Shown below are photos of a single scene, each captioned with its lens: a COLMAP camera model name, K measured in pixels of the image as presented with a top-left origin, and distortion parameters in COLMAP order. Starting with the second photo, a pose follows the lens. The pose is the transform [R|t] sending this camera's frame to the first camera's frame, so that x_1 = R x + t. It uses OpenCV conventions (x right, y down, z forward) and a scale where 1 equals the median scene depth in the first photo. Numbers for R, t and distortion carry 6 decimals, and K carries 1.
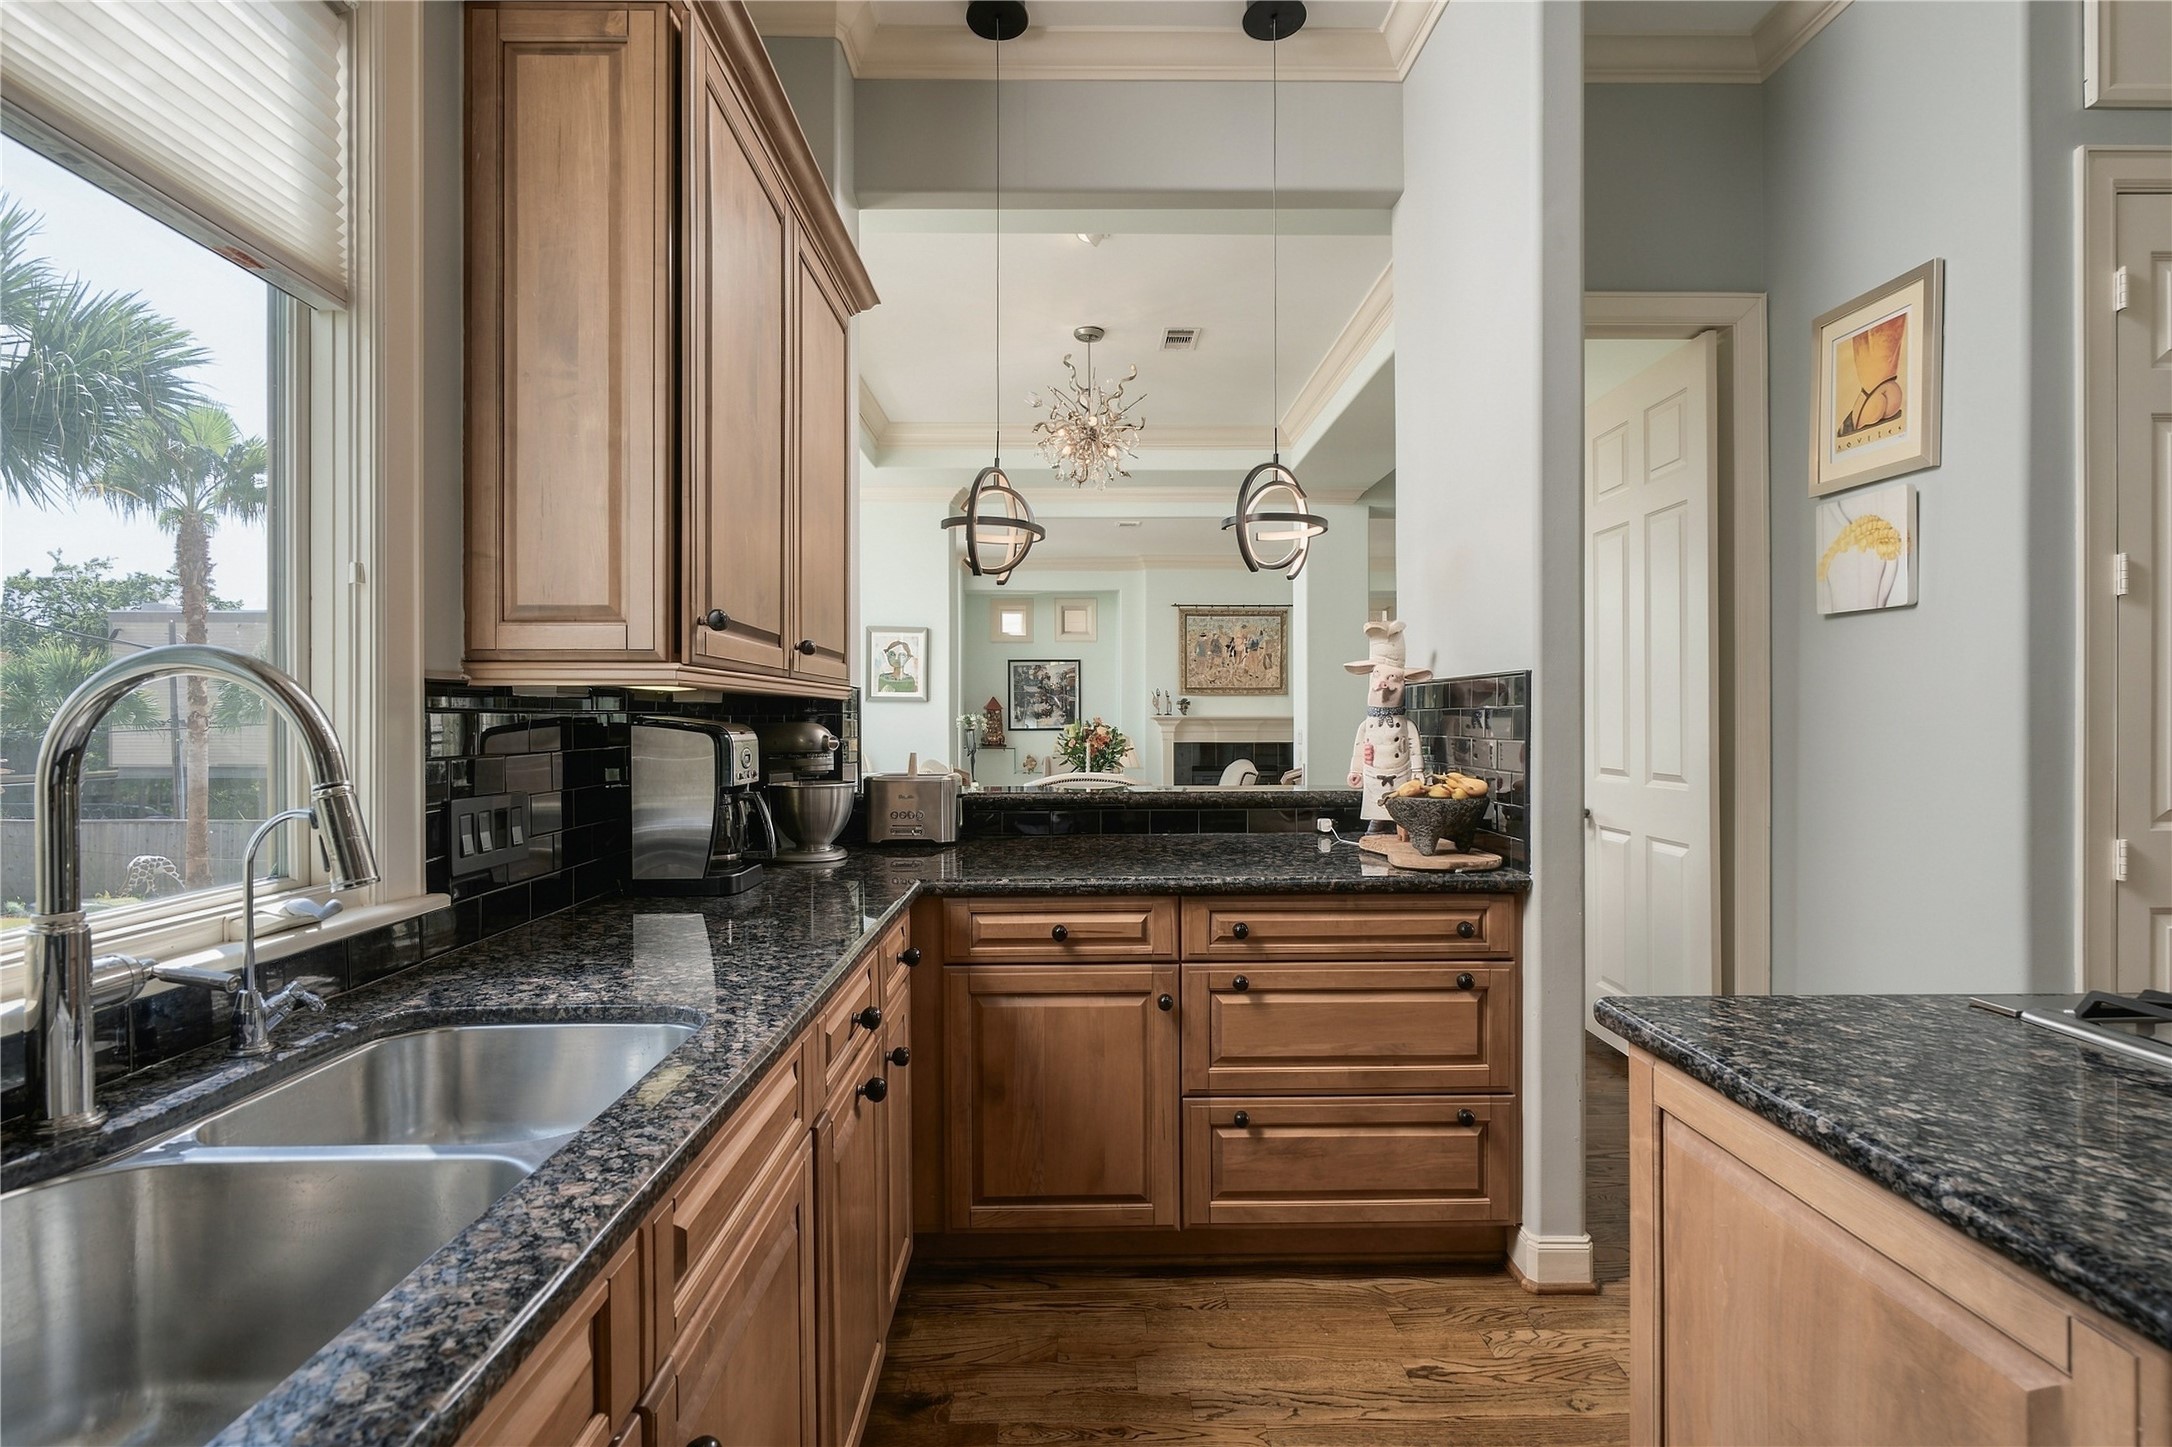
lens RADIAL K [[989.4, 0, 1077.2], [0, 989.4, 720.8], [0, 0, 1]] dist [-0.004731, -0.000876]
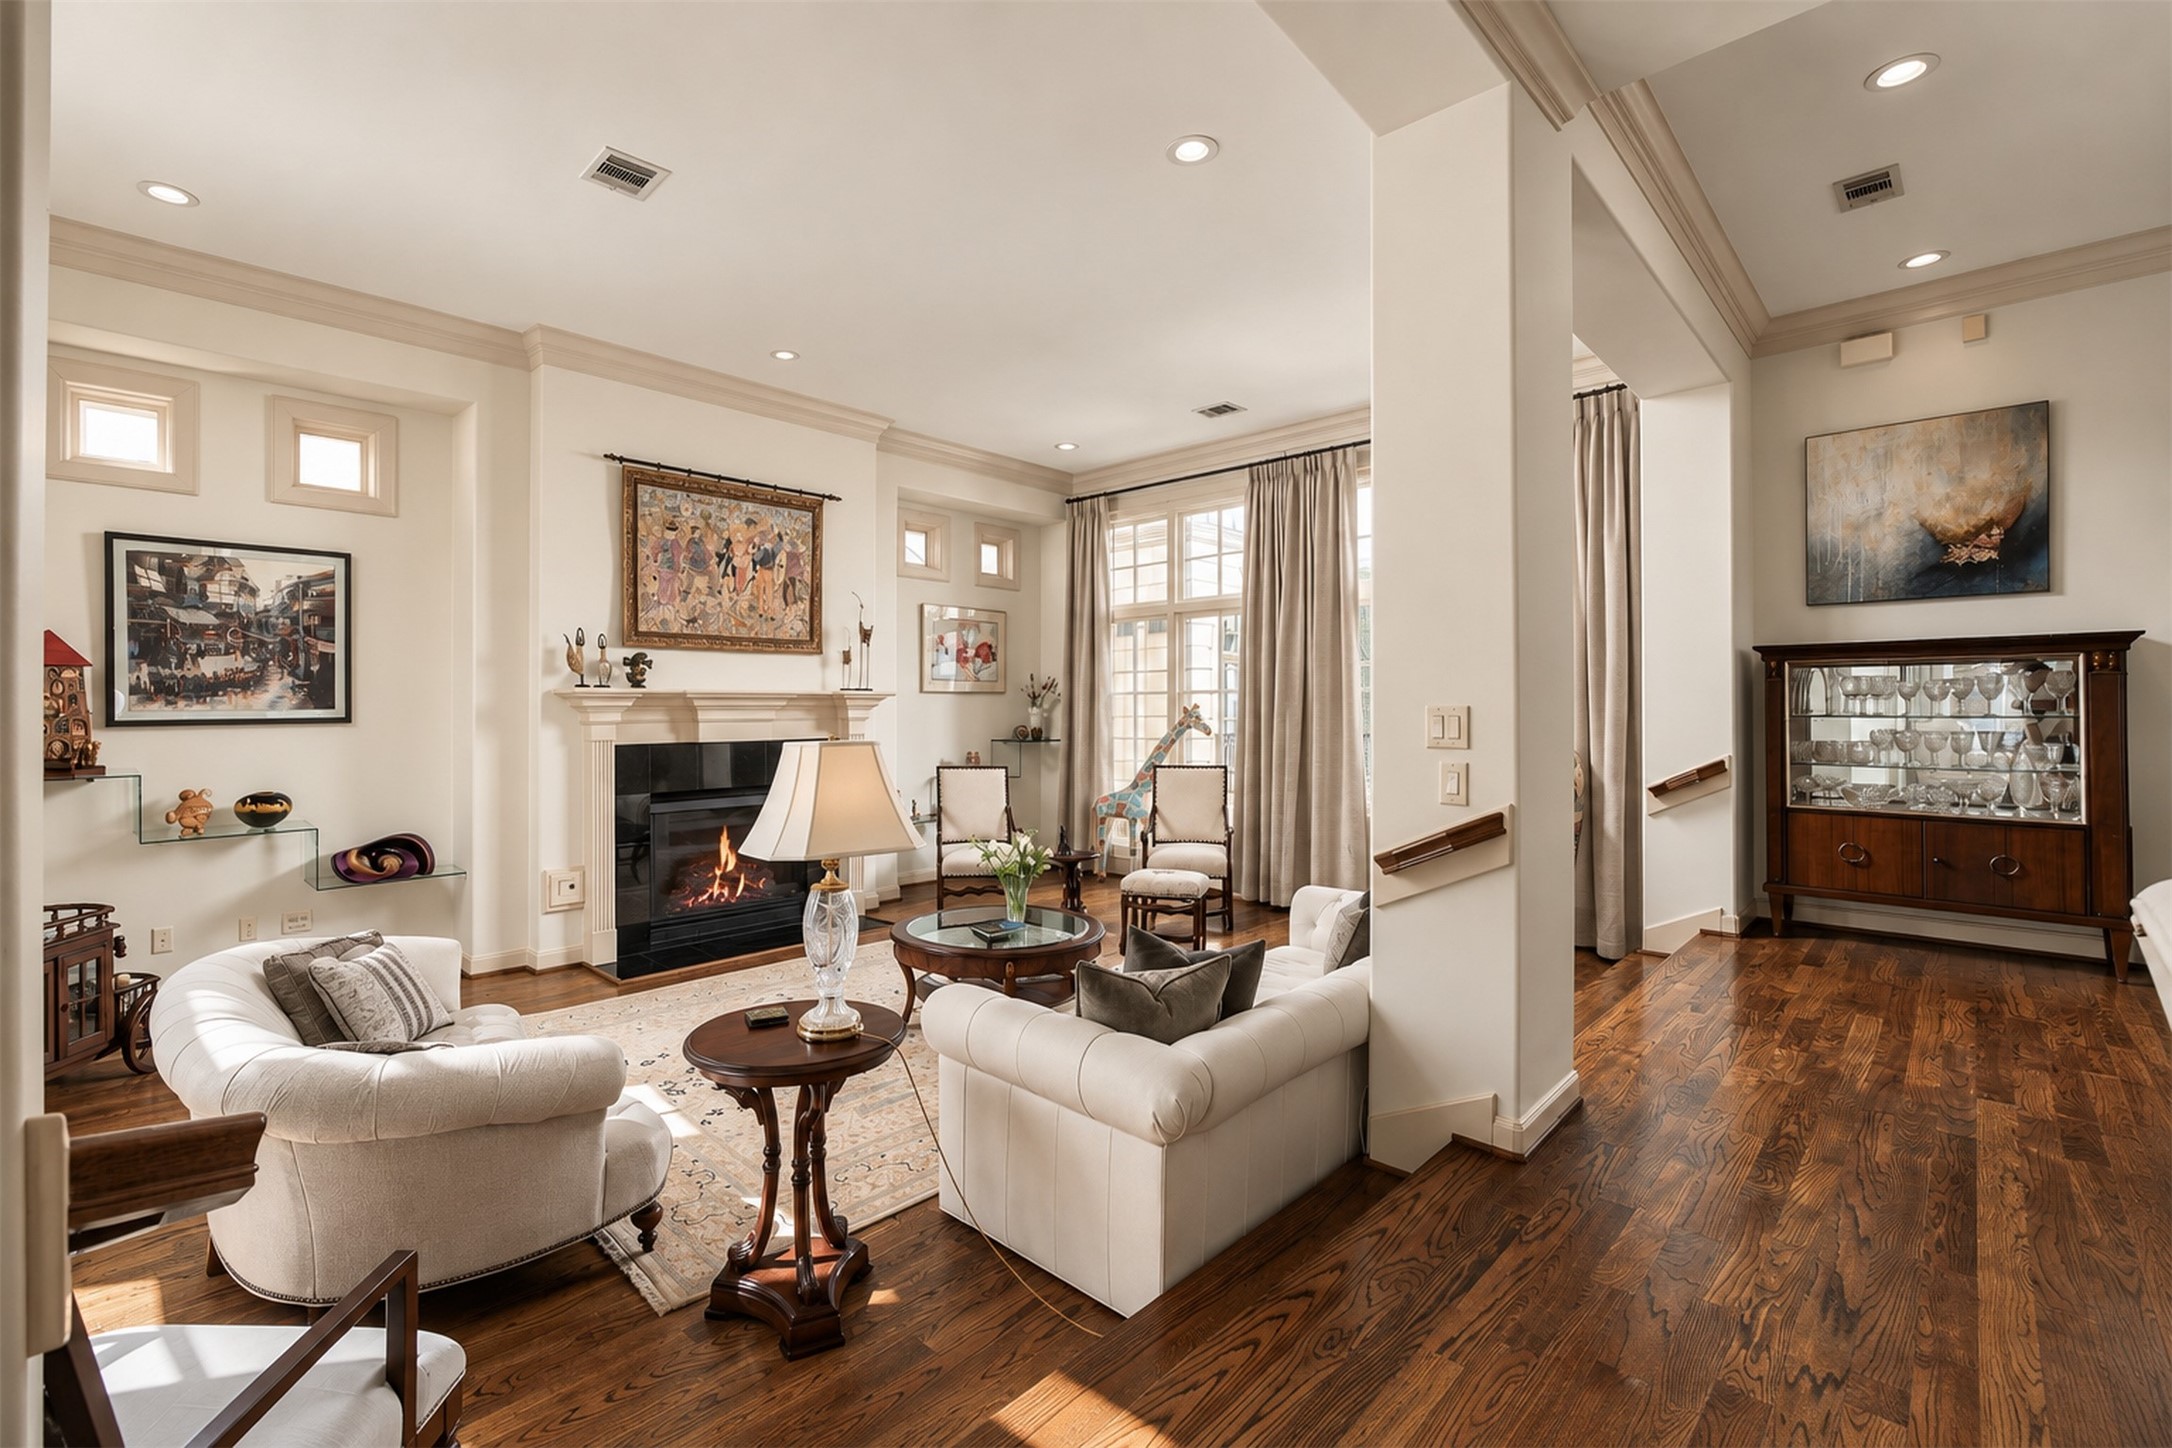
lens RADIAL K [[943.8, 0, 1076.7], [0, 943.8, 713.2], [0, 0, 1]] dist [-0.002858, -0.000153]
pose [[0.698740, -0.006594, 0.715345, -0.069638], [0.001559, 0.999969, 0.007694, 0.003060], [-0.715374, -0.004260, 0.698729, 0.522669]]
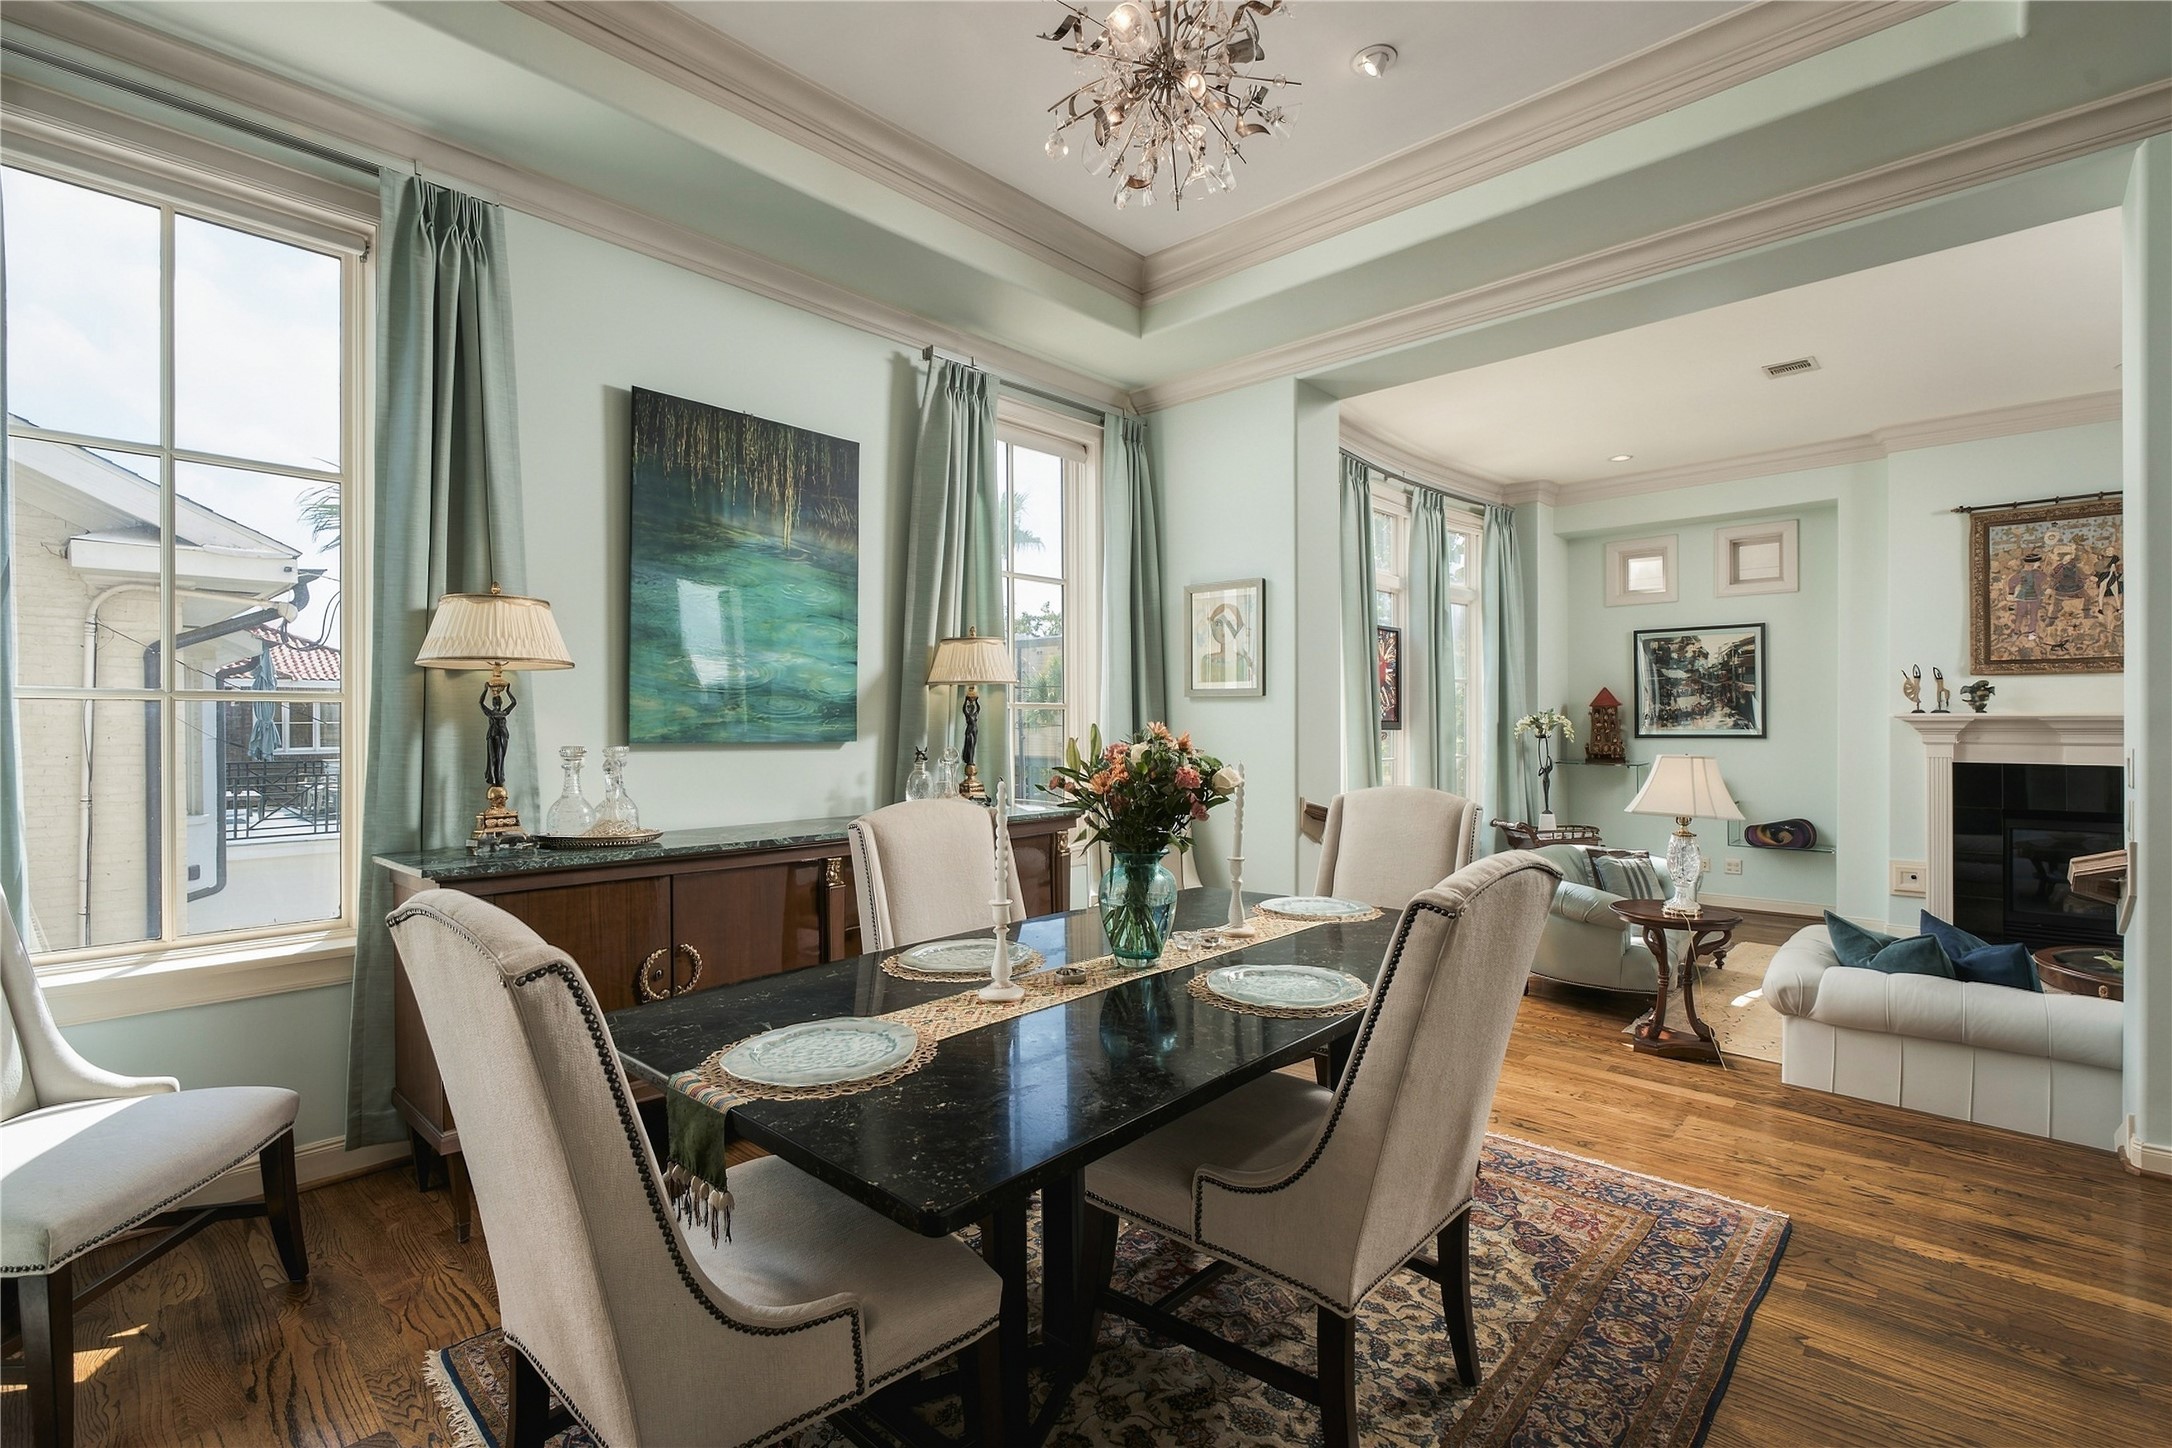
lens RADIAL K [[977.5, 0, 1074.3], [0, 977.5, 731.2], [0, 0, 1]] dist [-0.002893, -0.000278]
pose [[0.727075, 0.005938, -0.686532, 0.113031], [0.001077, 0.999951, 0.009790, -0.001507], [0.686557, -0.007857, 0.727033, 0.280399]]
